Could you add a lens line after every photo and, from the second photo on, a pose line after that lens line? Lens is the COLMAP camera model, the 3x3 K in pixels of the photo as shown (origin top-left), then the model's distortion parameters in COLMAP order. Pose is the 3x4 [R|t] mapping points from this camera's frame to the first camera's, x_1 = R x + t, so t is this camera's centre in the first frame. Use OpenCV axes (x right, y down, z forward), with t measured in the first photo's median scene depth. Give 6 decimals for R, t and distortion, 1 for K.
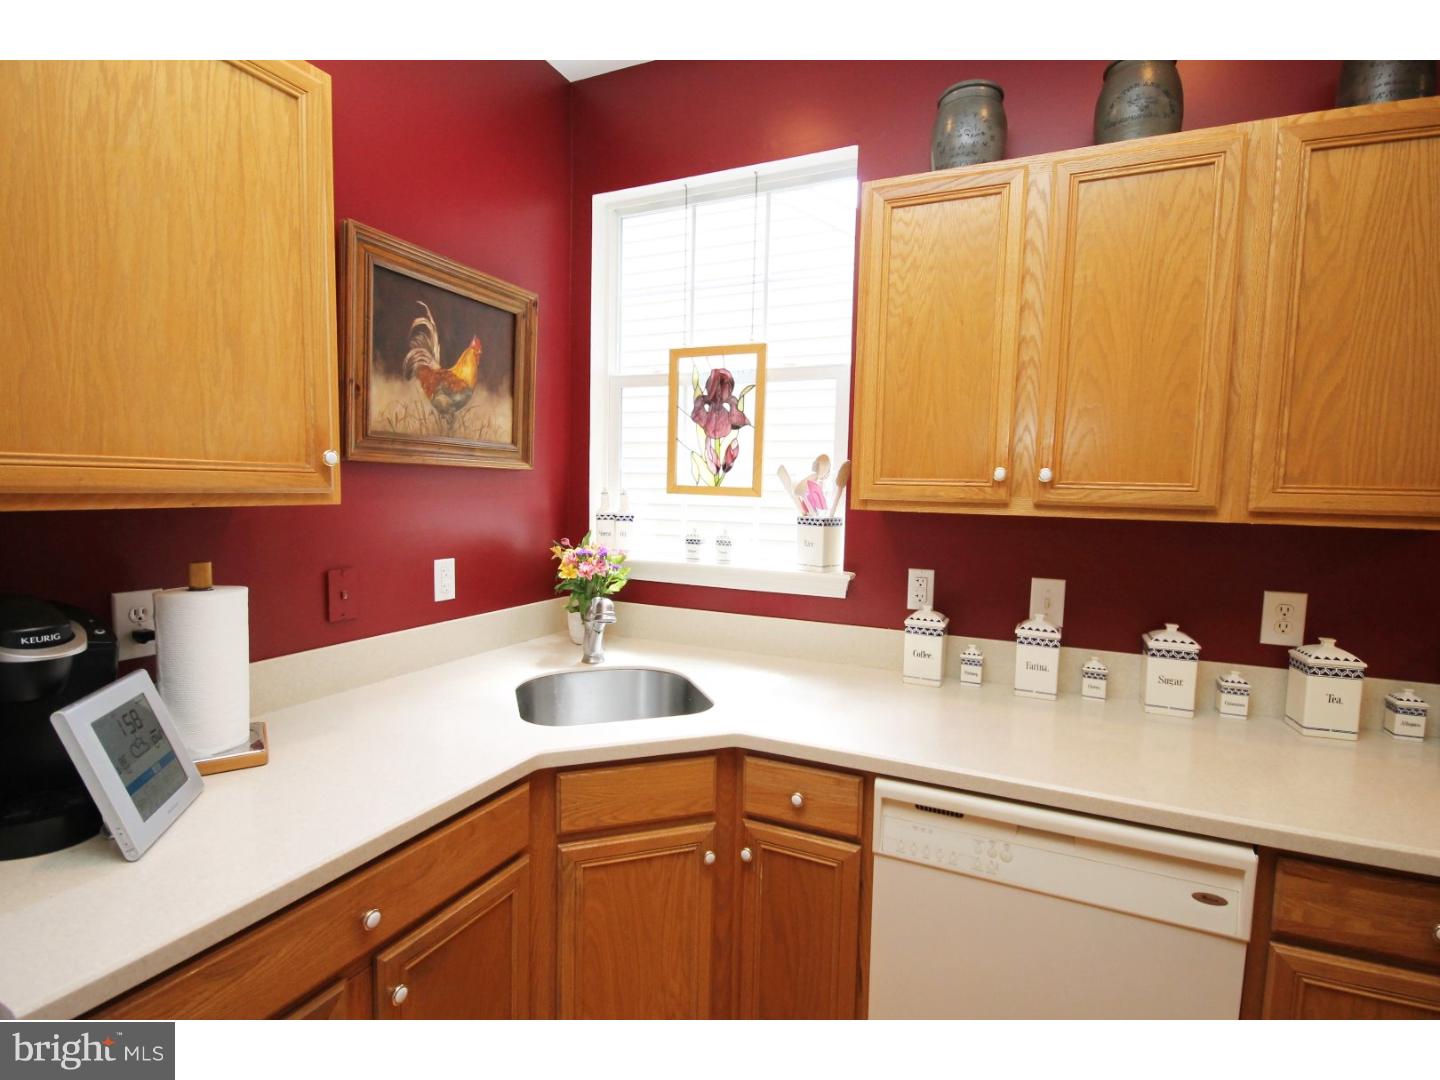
lens RADIAL K [[680.1, 0, 712.9], [0, 680.1, 544.2], [0, 0, 1]] dist [0.000429, -0.000218]
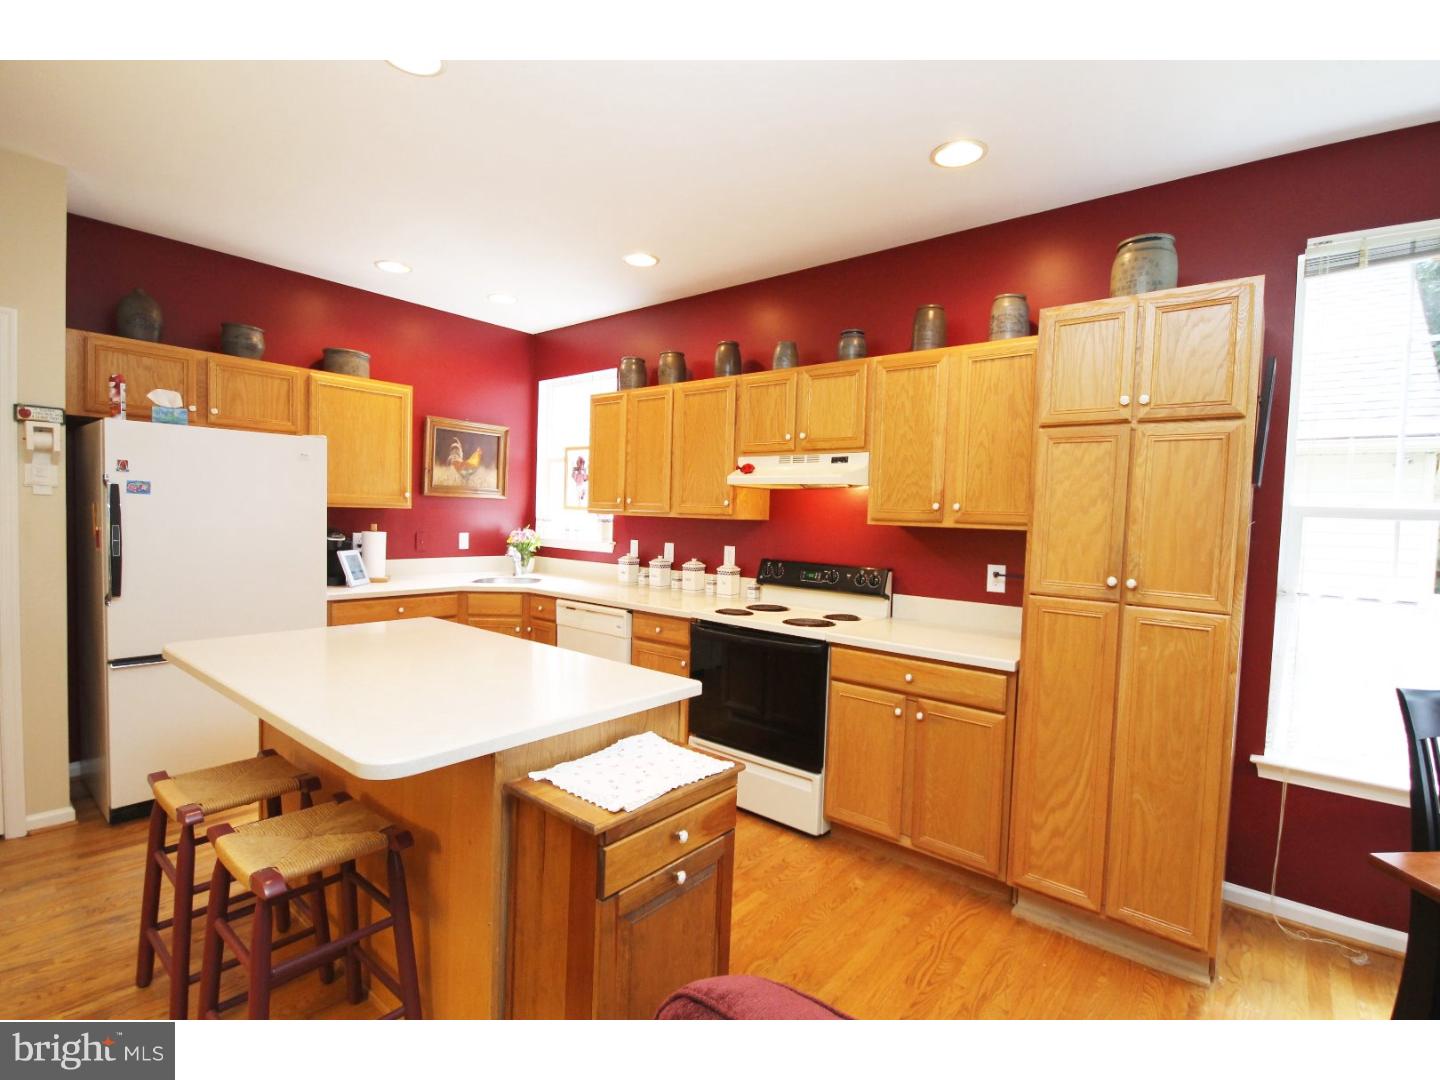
lens RADIAL K [[680.1, 0, 727.1], [0, 680.1, 541.6], [0, 0, 1]] dist [0.000429, -0.000218]
pose [[0.968733, 0.019238, -0.247360, 1.281807], [-0.031211, 0.998519, -0.044571, 0.146588], [0.246136, 0.050897, 0.967898, -1.326743]]
